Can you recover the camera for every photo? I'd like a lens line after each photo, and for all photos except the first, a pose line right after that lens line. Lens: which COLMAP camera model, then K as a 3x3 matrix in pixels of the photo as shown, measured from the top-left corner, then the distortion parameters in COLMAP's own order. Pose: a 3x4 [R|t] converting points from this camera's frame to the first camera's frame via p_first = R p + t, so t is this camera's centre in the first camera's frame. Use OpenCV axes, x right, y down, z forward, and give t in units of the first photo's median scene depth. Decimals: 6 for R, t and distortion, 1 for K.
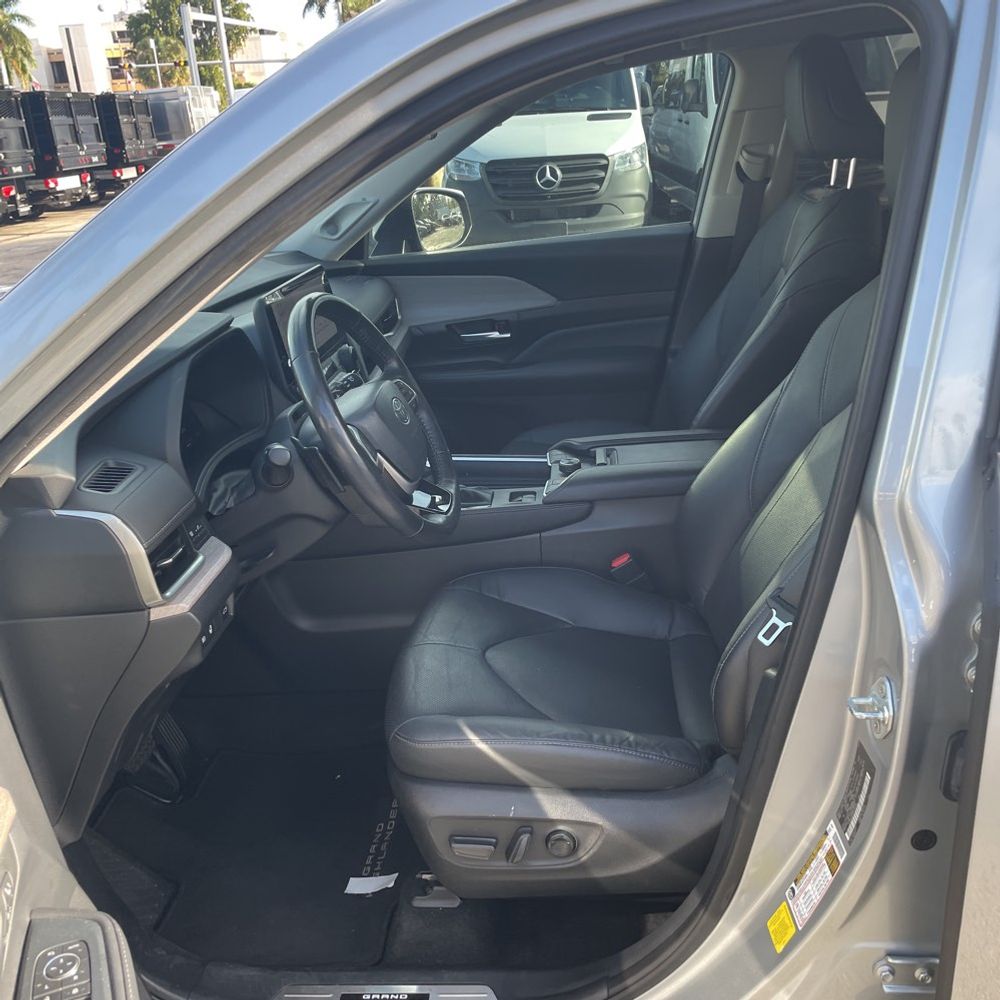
lens RADIAL K [[980.7, 0, 502.8], [0, 980.7, 476.7], [0, 0, 1]] dist [0.083010, -0.119083]
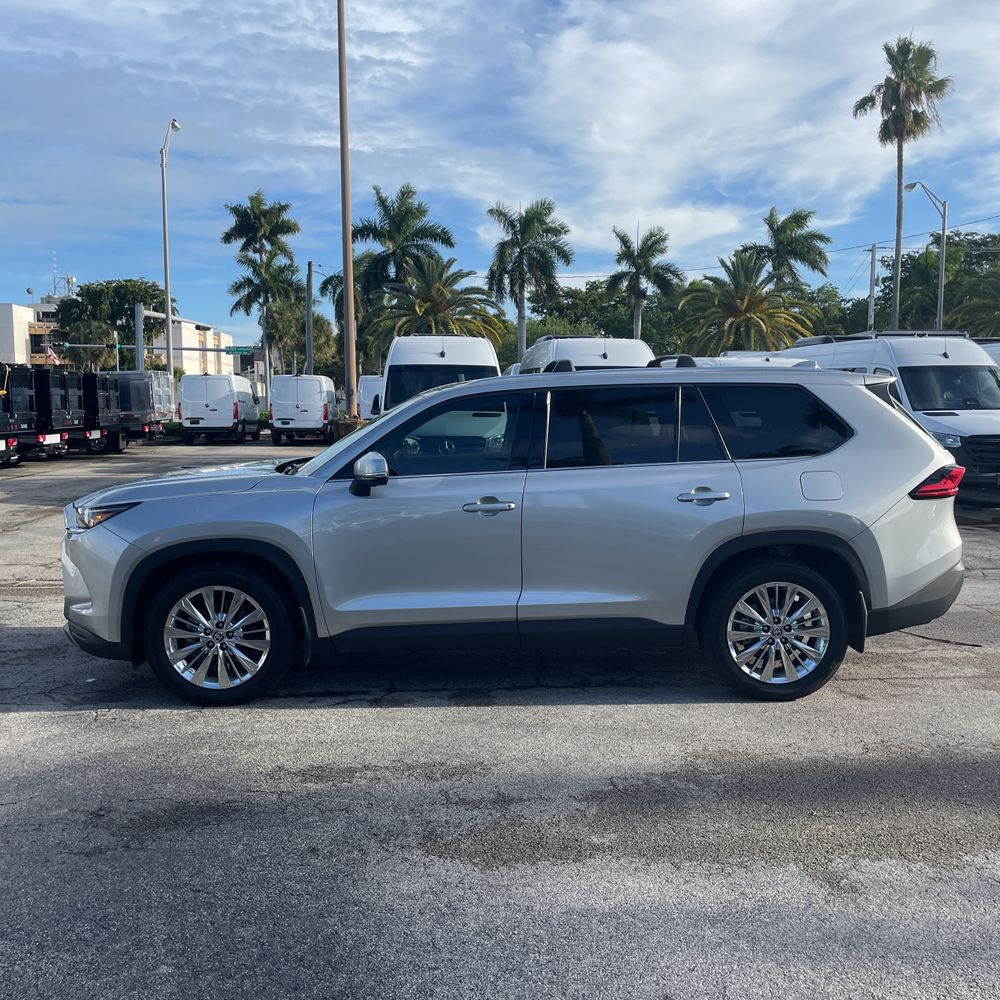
lens RADIAL K [[980.7, 0, 502.8], [0, 980.7, 476.7], [0, 0, 1]] dist [0.083010, -0.119083]
pose [[0.992683, 0.053483, 0.108256, -0.011734], [-0.021277, 0.960003, -0.279180, 0.063614], [-0.118858, 0.274834, 0.954117, -0.178578]]
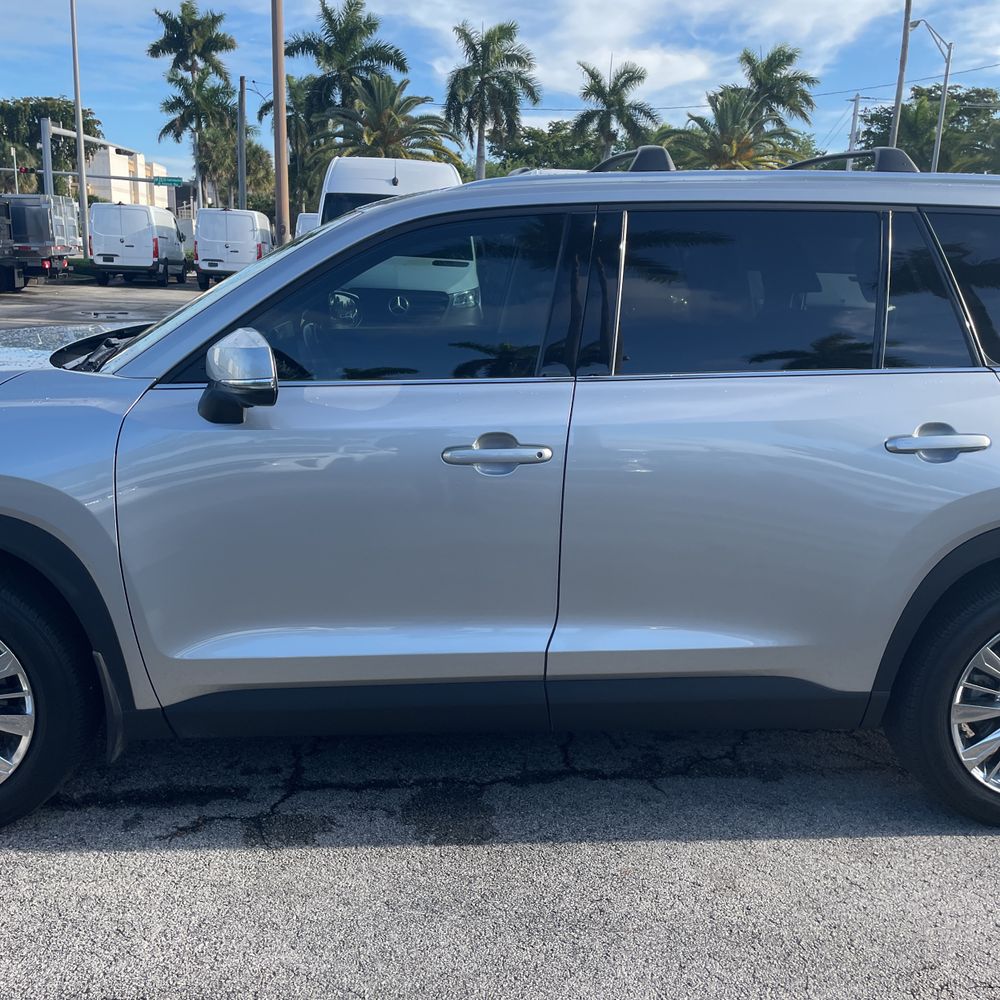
lens RADIAL K [[980.7, 0, 502.8], [0, 980.7, 476.7], [0, 0, 1]] dist [0.083010, -0.119083]
pose [[0.983411, 0.063796, 0.169804, -0.007618], [-0.040418, 0.989644, -0.137732, 0.024629], [-0.176832, 0.128584, 0.975806, -0.065868]]
